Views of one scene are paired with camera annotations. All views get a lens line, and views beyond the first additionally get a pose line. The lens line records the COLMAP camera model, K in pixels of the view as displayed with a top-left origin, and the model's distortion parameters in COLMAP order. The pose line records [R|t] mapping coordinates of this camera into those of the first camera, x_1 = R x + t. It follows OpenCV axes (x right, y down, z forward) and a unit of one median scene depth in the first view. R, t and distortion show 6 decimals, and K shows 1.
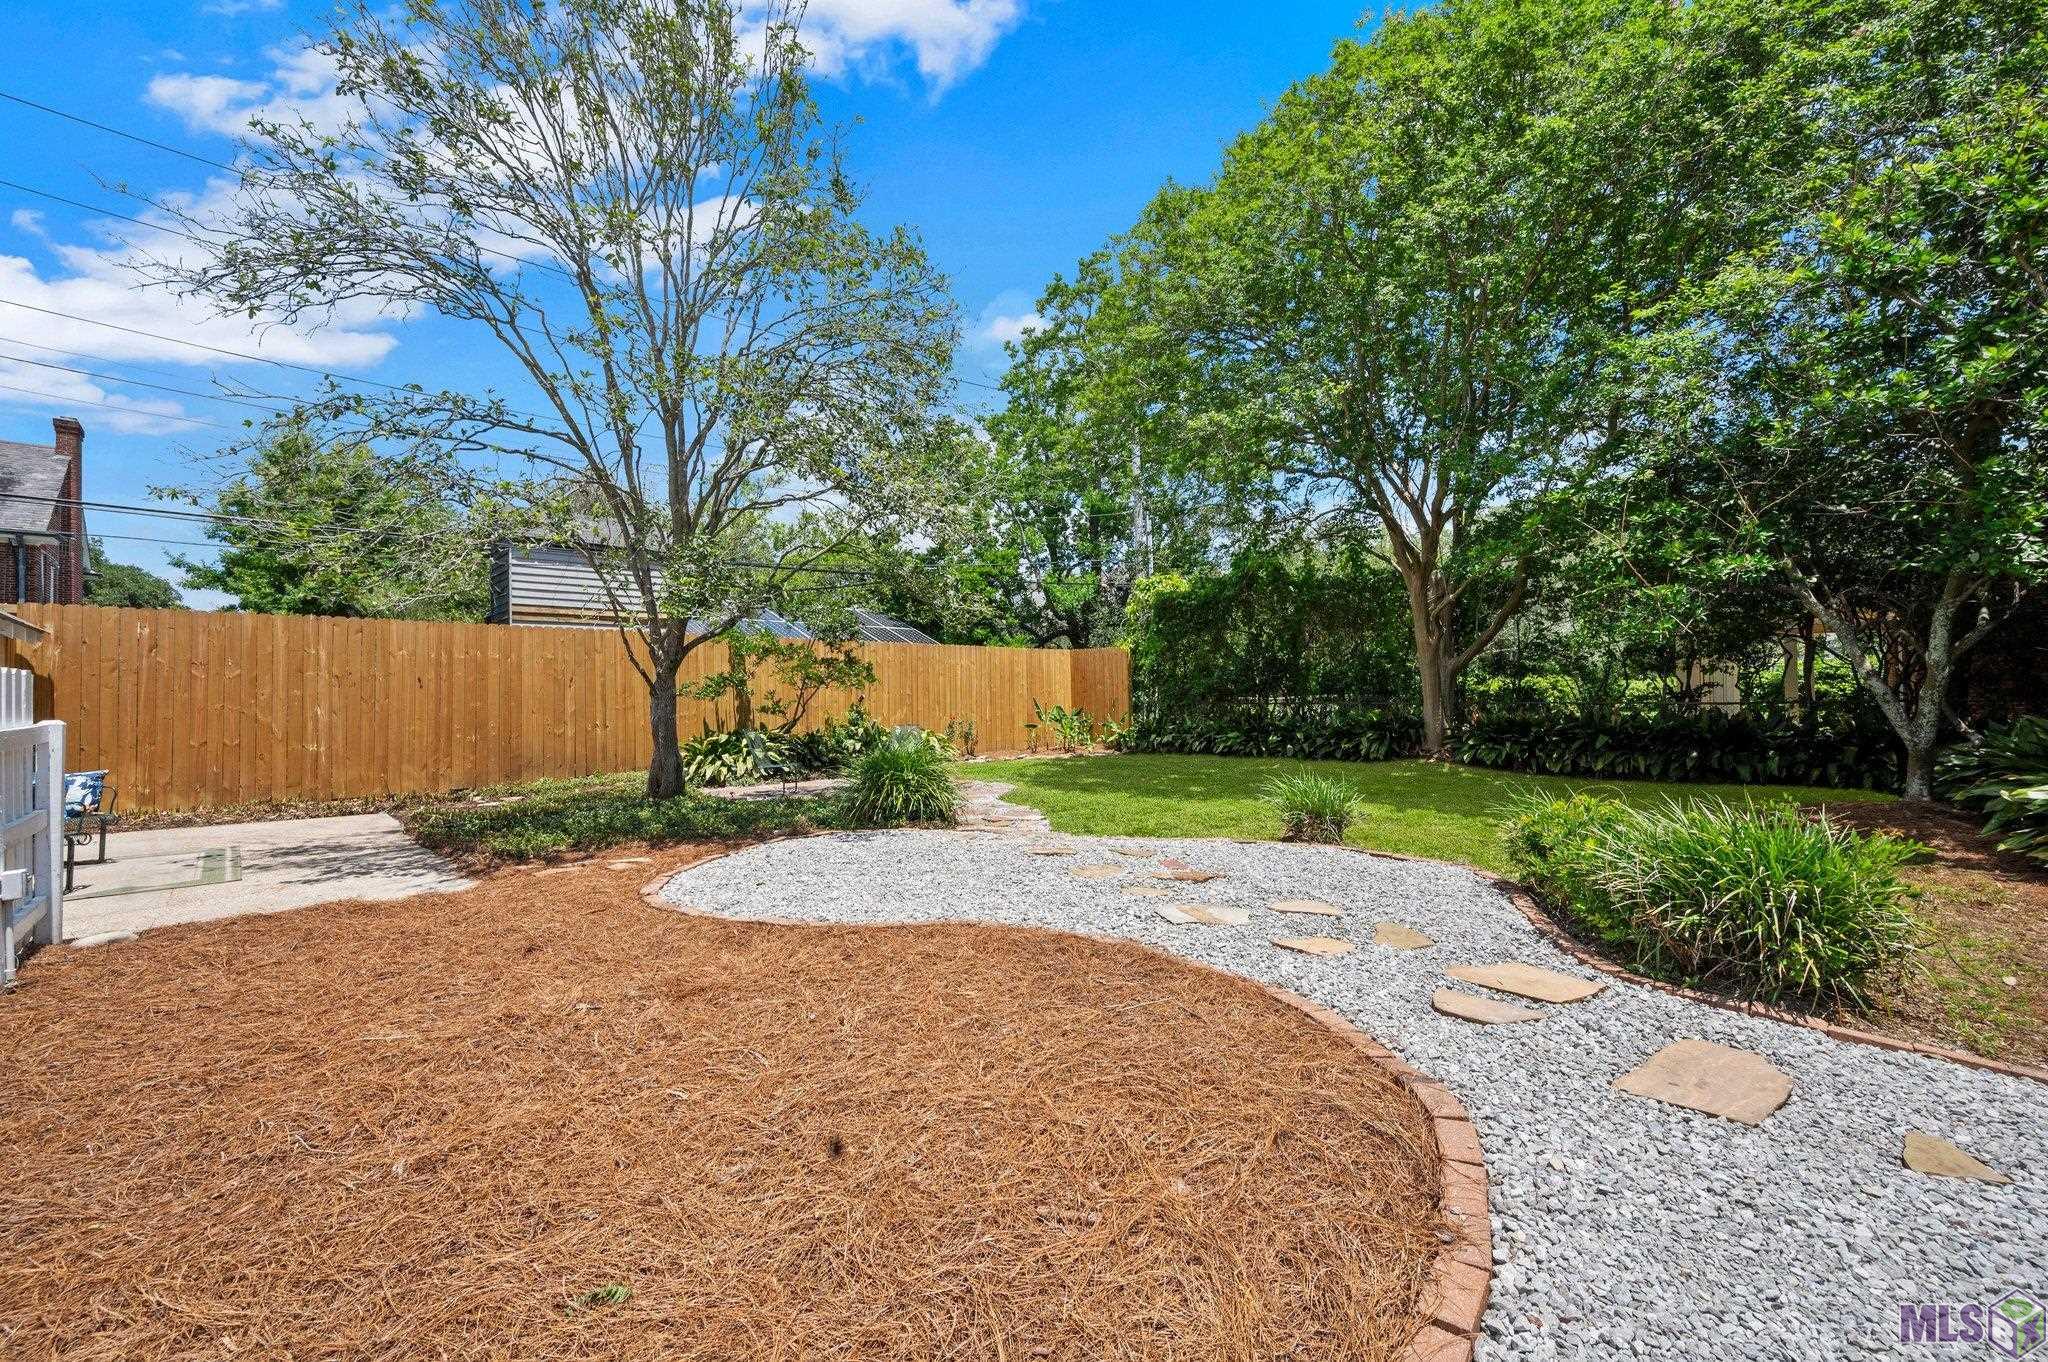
lens RADIAL K [[802.6, 0, 1023.7], [0, 802.6, 685.6], [0, 0, 1]] dist [-0.000684, -0.000118]
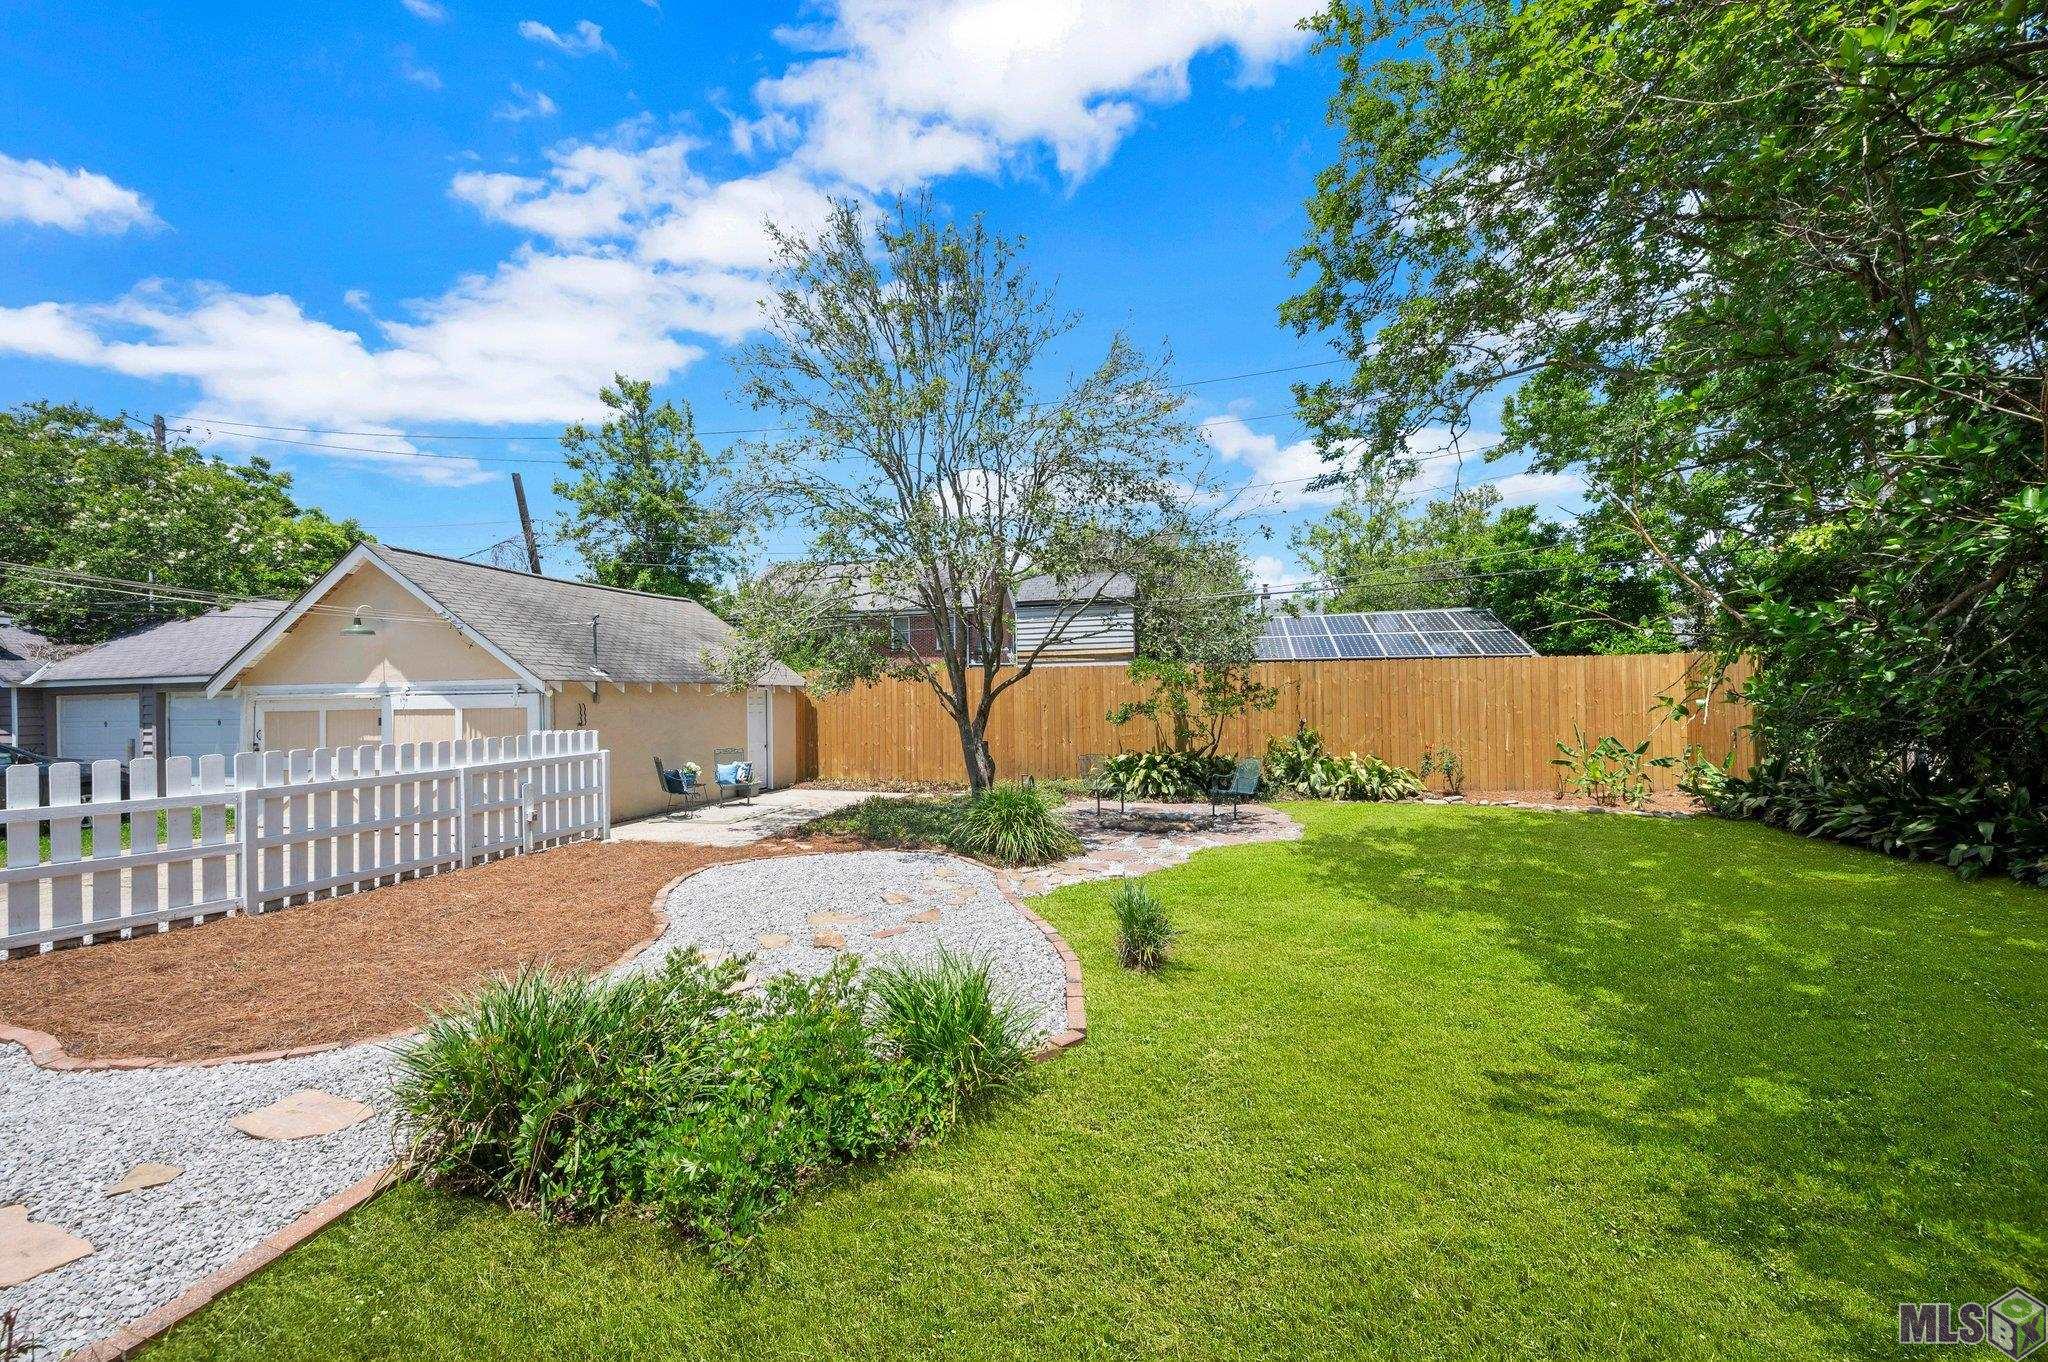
lens RADIAL K [[802.6, 0, 1023.7], [0, 802.6, 685.6], [0, 0, 1]] dist [-0.000684, -0.000118]
pose [[0.538351, -0.003284, -0.842714, 0.642322], [0.017351, 0.999824, 0.007188, -0.061438], [0.842542, -0.018491, 0.538313, 0.309280]]
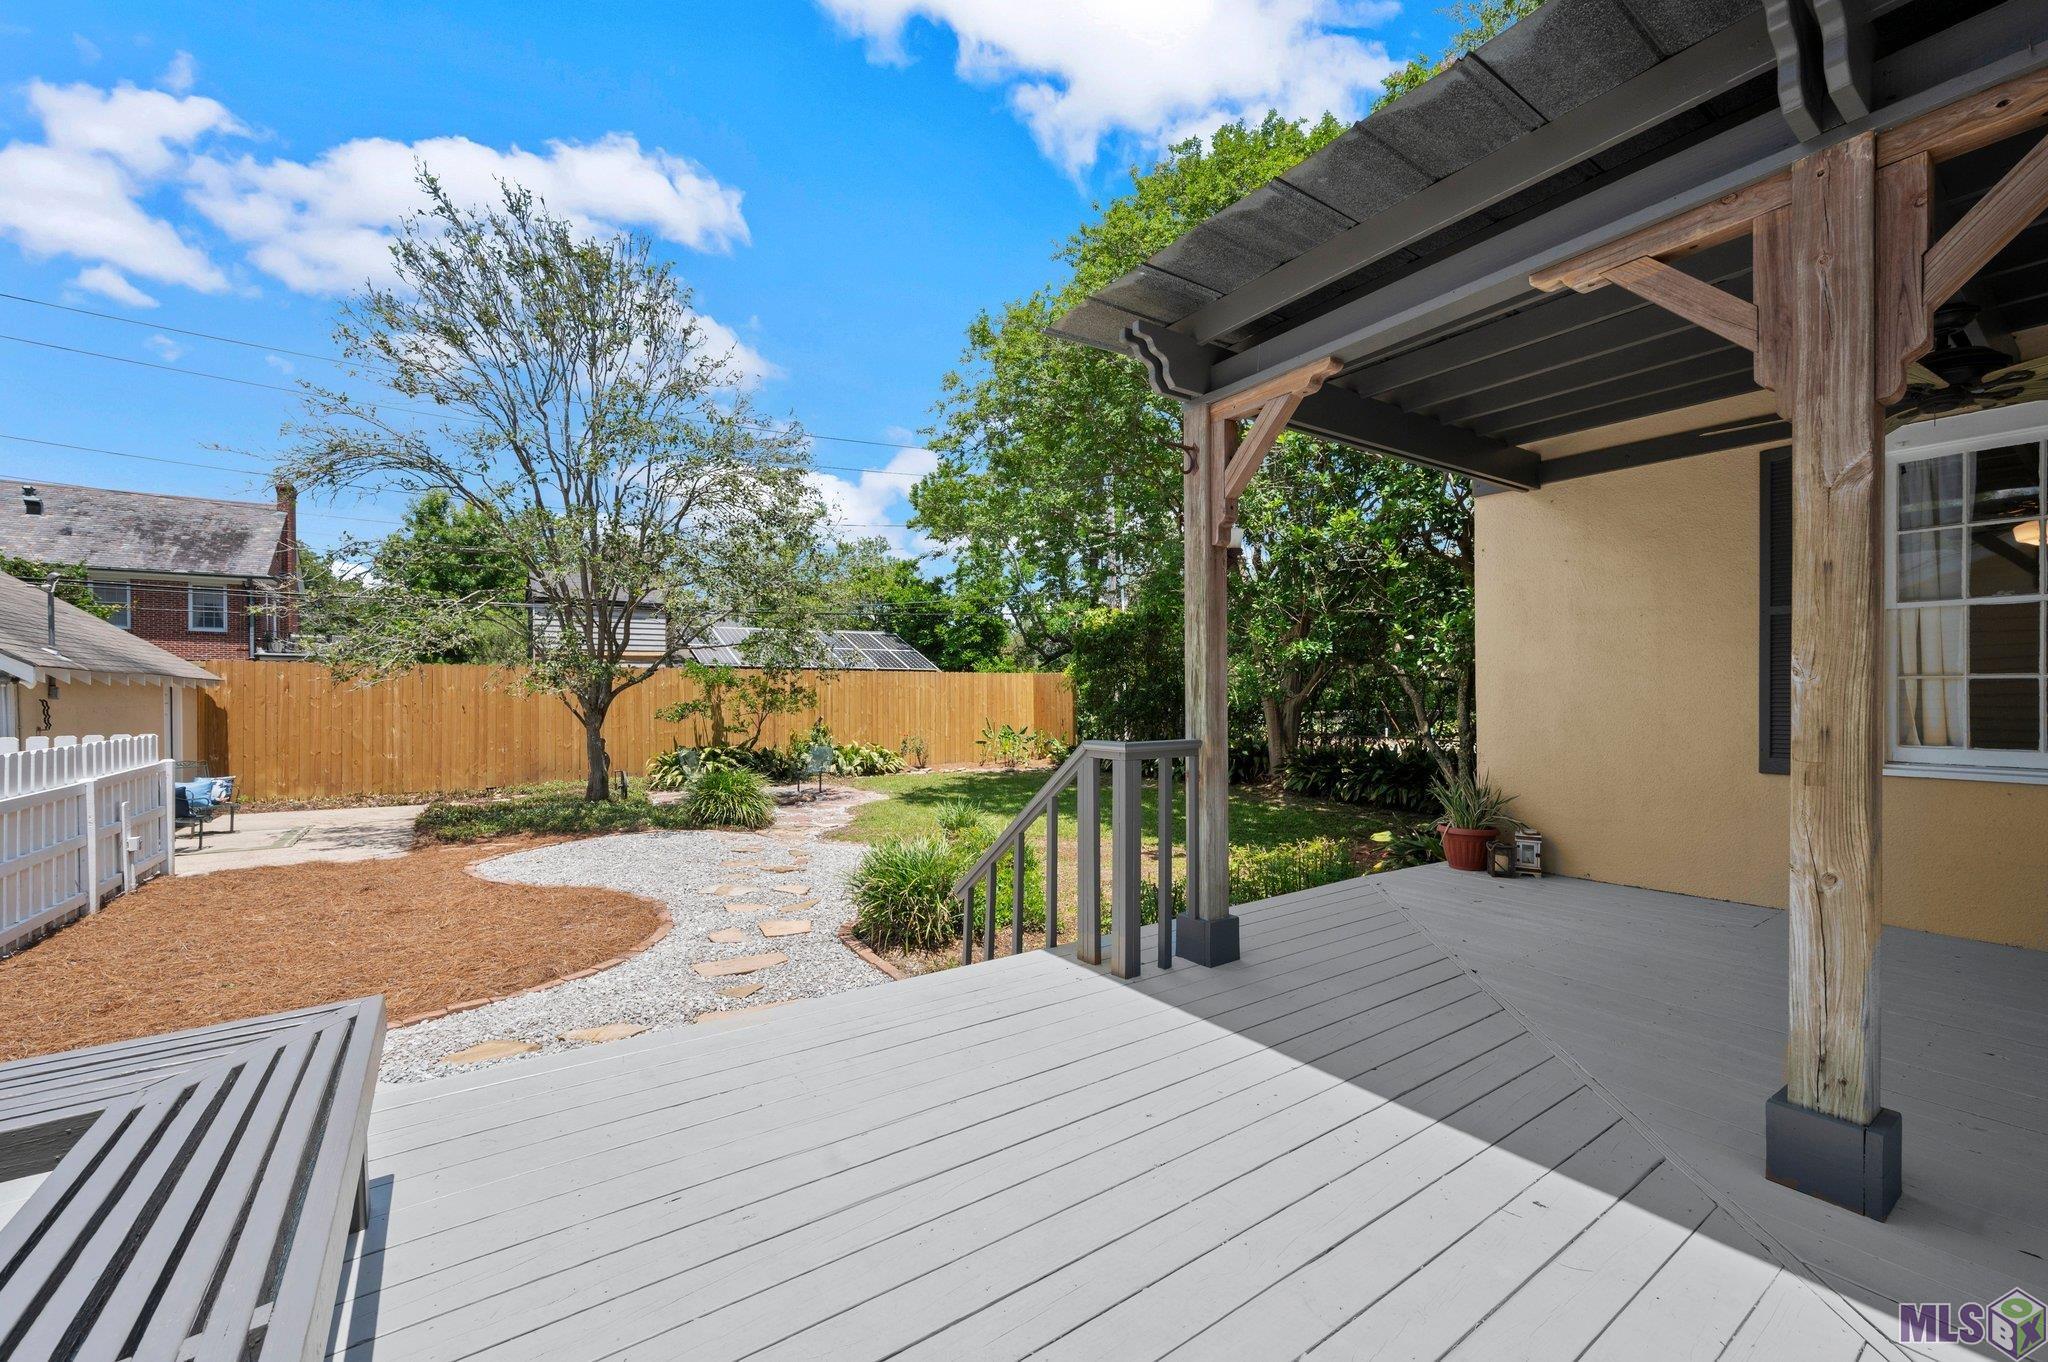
lens RADIAL K [[817.9, 0, 1030.1], [0, 817.9, 698.3], [0, 0, 1]] dist [-0.000457, 0.000193]
pose [[0.986770, 0.011644, -0.161710, 0.462313], [-0.008274, 0.999735, 0.021493, -0.065735], [0.161917, -0.019870, 0.986604, -0.240097]]
